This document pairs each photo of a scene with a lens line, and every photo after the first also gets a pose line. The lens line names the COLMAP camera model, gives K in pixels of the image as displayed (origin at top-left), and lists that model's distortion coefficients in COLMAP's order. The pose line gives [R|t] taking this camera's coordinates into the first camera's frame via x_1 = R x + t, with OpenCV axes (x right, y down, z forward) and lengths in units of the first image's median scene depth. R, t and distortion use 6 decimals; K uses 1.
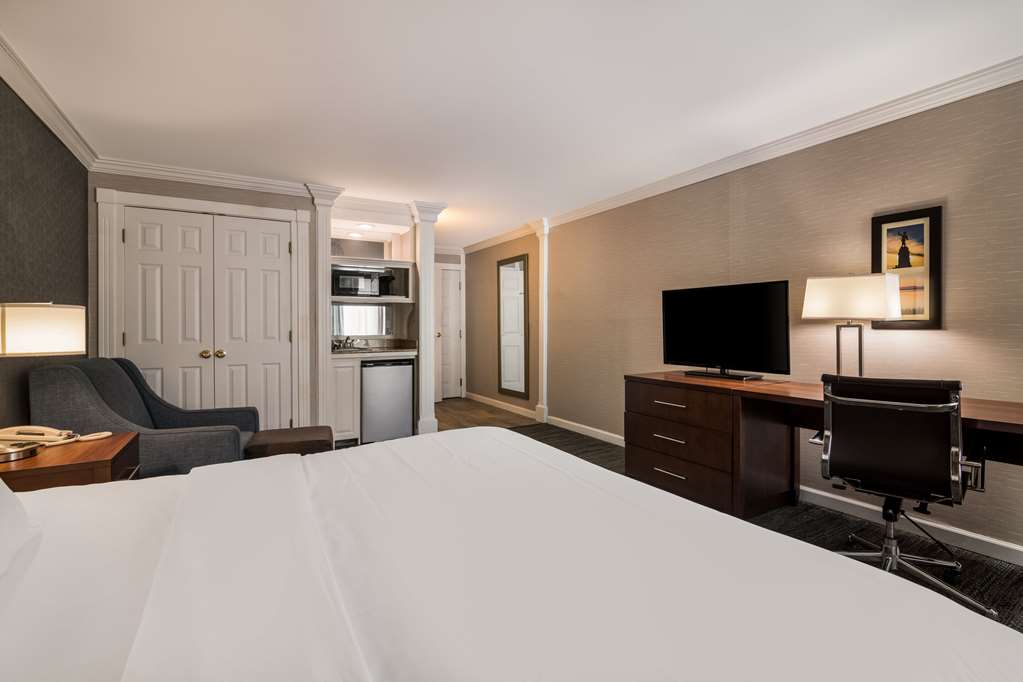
lens RADIAL K [[469.8, 0, 514.4], [0, 469.8, 332.3], [0, 0, 1]] dist [-0.000405, -0.000113]
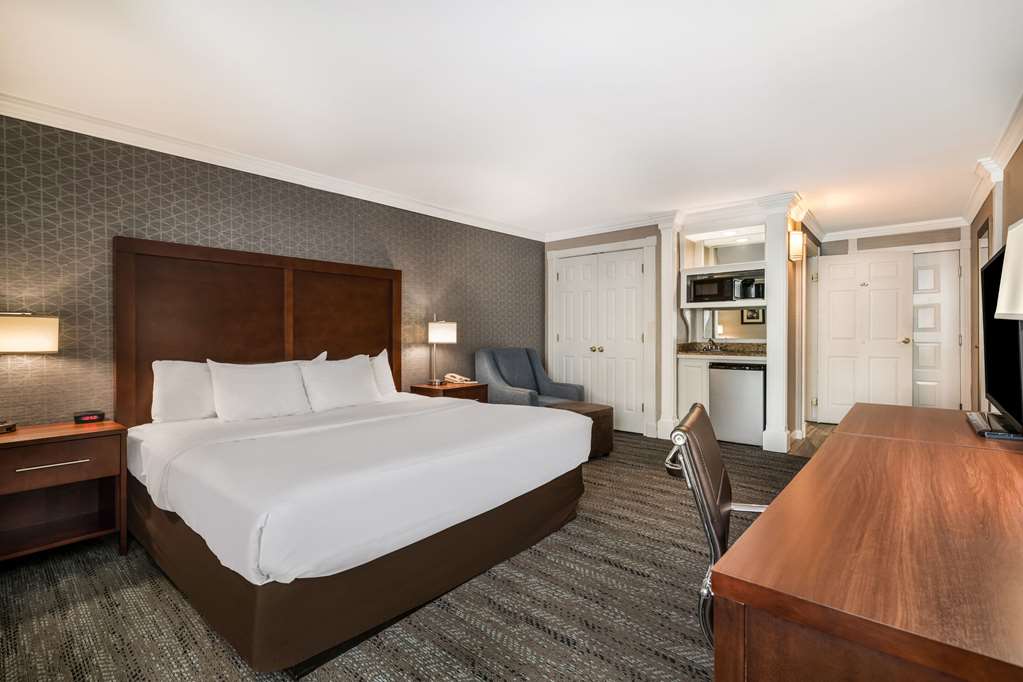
lens RADIAL K [[469.8, 0, 514.4], [0, 469.8, 332.3], [0, 0, 1]] dist [-0.000405, -0.000113]
pose [[0.323936, 0.008375, -0.946042, 0.617396], [-0.007799, 0.999950, 0.006181, -0.012021], [0.946047, 0.005376, 0.323985, 0.263657]]
